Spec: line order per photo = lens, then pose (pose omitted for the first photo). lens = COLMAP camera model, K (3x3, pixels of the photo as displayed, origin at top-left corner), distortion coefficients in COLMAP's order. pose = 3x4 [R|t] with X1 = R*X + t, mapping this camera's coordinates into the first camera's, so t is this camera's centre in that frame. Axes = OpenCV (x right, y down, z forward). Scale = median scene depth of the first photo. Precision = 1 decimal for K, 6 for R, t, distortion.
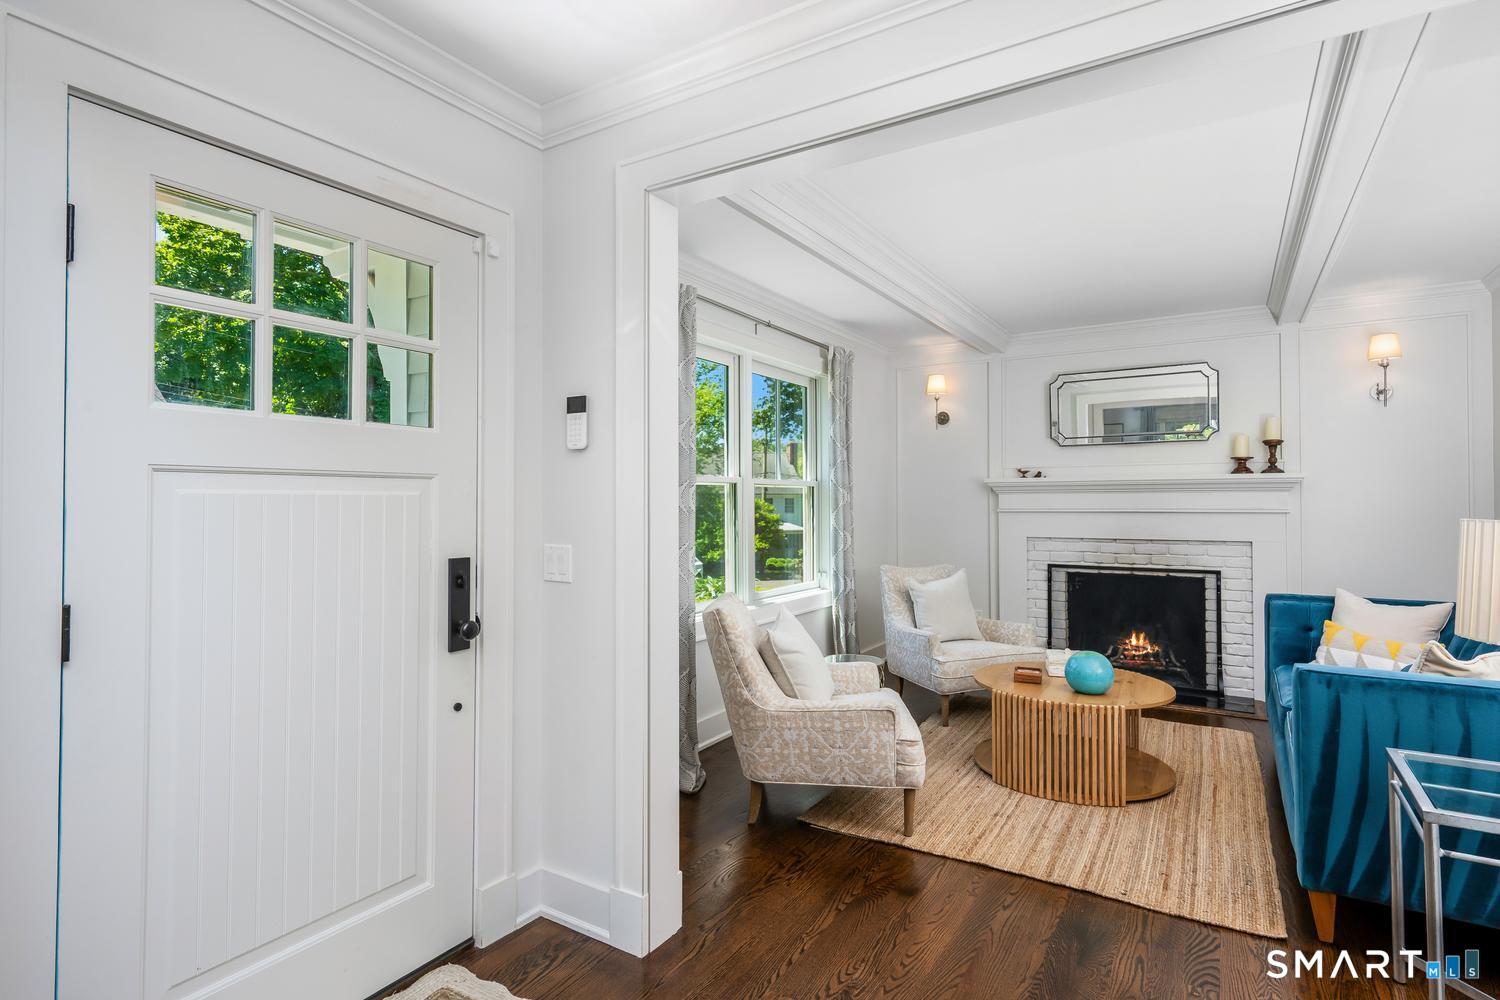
lens RADIAL K [[774.7, 0, 745.5], [0, 774.7, 492.4], [0, 0, 1]] dist [0.026815, 0.000780]
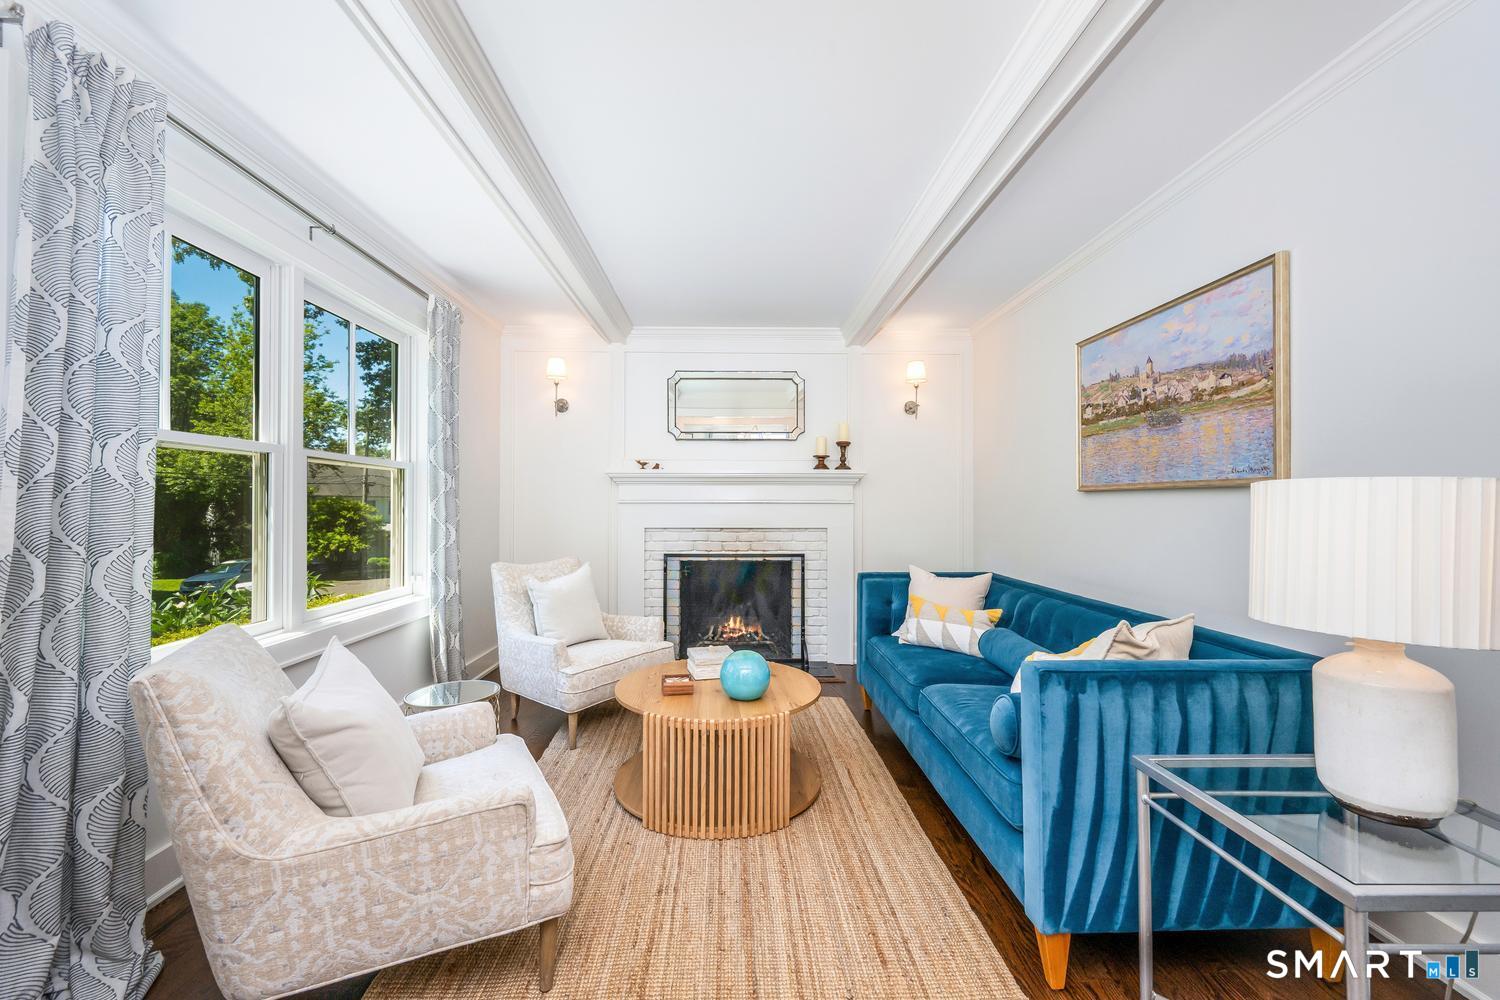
lens RADIAL K [[633.6, 0, 744.0], [0, 633.6, 498.0], [0, 0, 1]] dist [-0.001485, 0.000380]
pose [[0.846651, 0.009677, 0.532061, 0.042400], [-0.010658, 0.999942, -0.001226, 0.023774], [-0.532042, -0.004633, 0.846705, 0.306060]]
